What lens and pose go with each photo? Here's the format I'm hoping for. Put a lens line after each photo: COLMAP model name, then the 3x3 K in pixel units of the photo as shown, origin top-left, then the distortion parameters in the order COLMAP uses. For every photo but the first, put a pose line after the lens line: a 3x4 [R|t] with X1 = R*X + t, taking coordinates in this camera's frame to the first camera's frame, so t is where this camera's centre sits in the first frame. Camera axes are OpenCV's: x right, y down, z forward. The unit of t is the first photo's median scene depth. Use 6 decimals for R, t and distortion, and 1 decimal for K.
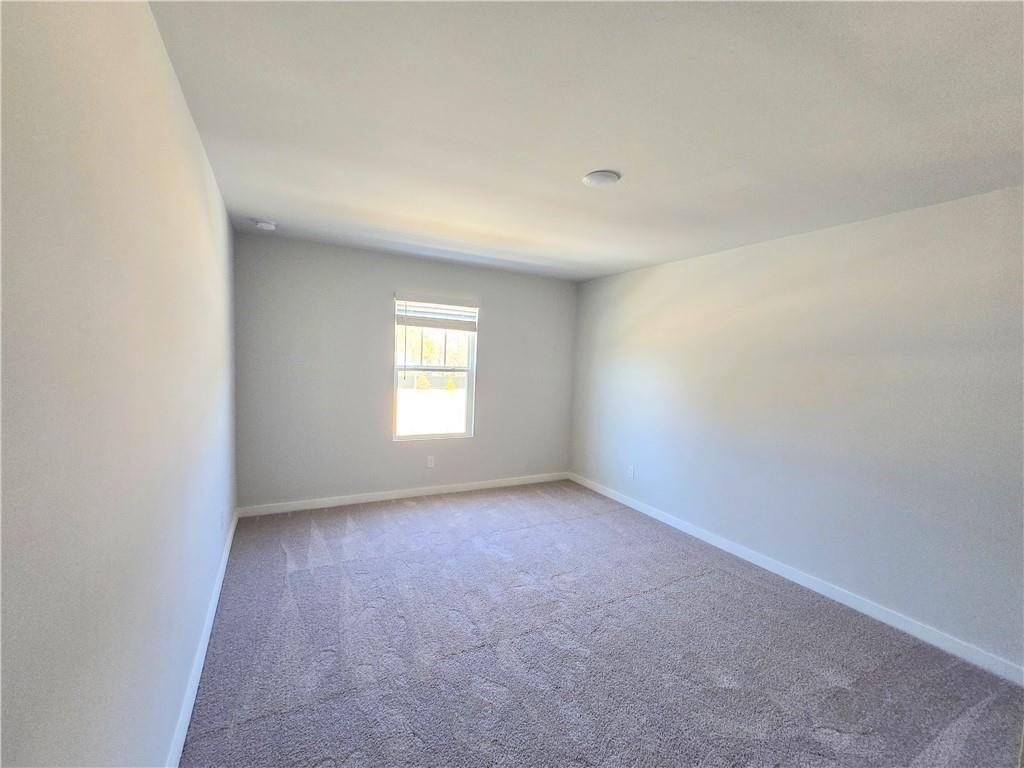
lens RADIAL K [[431.1, 0, 509.8], [0, 431.1, 390.3], [0, 0, 1]] dist [0.002538, 0.000269]
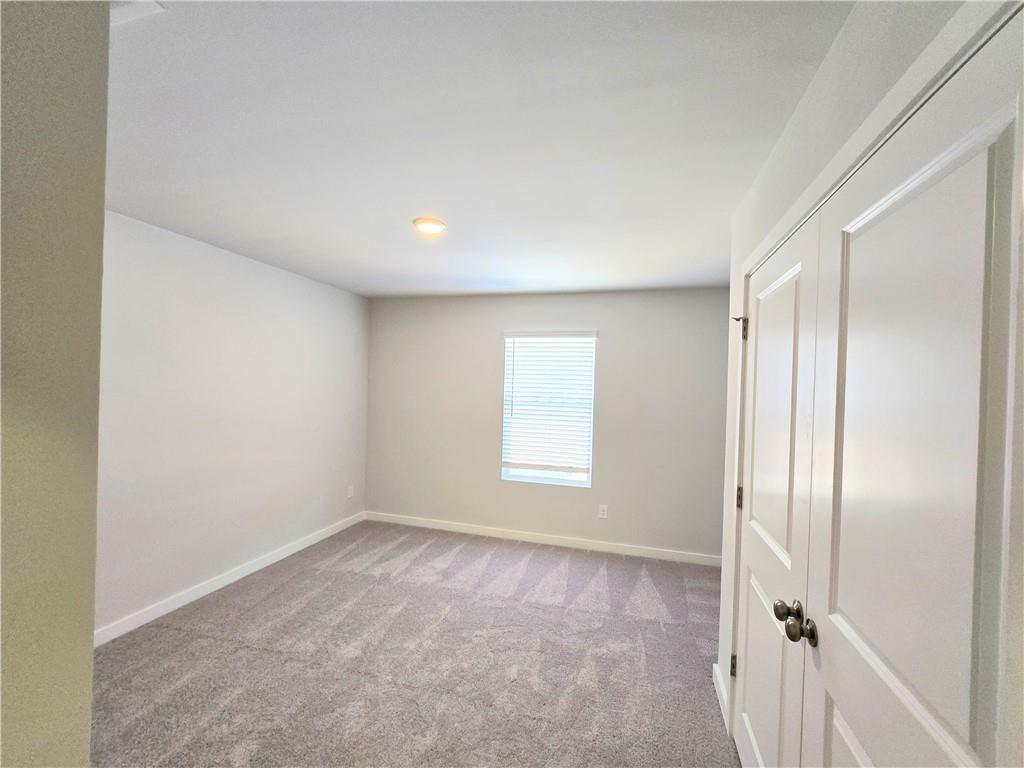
lens RADIAL K [[431.1, 0, 509.8], [0, 431.1, 390.3], [0, 0, 1]] dist [0.002538, 0.000269]
pose [[0.717191, -0.018907, -0.696620, 0.453282], [-0.060778, 0.994126, -0.089554, 0.005825], [0.694222, 0.106566, 0.711829, 0.291031]]
